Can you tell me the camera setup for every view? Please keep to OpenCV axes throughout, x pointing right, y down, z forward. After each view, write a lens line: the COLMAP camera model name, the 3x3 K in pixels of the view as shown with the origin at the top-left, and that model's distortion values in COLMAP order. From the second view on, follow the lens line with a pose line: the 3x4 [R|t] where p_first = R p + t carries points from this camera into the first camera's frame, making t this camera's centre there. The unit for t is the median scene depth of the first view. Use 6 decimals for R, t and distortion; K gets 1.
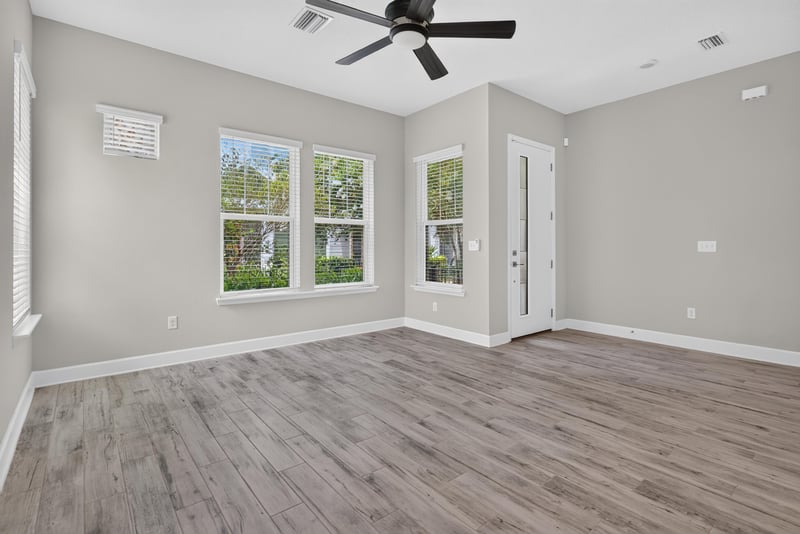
lens RADIAL K [[390.3, 0, 400.4], [0, 390.3, 258.1], [0, 0, 1]] dist [0.000890, -0.000879]
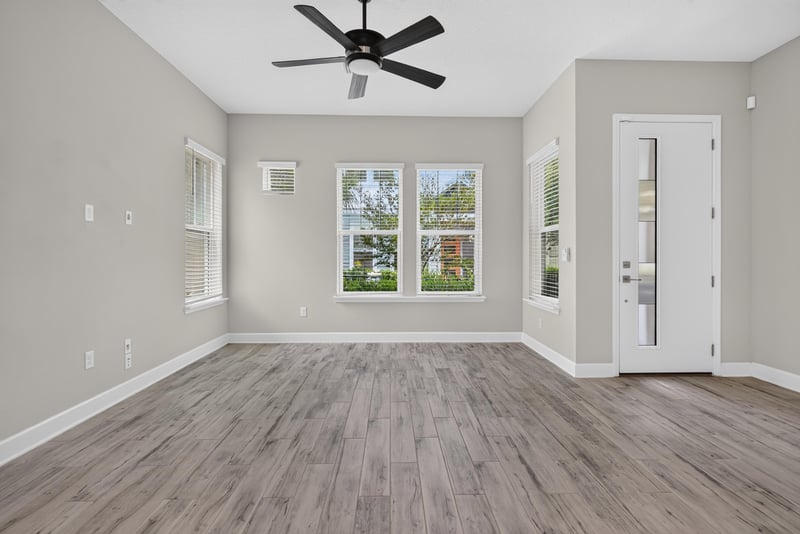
lens RADIAL K [[387.3, 0, 400.0], [0, 387.3, 267.0], [0, 0, 1]] dist [-0.000297, -0.000024]
pose [[0.792108, 0.016958, -0.610145, 0.548067], [-0.017966, 0.999829, 0.004464, -0.004448], [0.610117, 0.007426, 0.792277, 0.145261]]
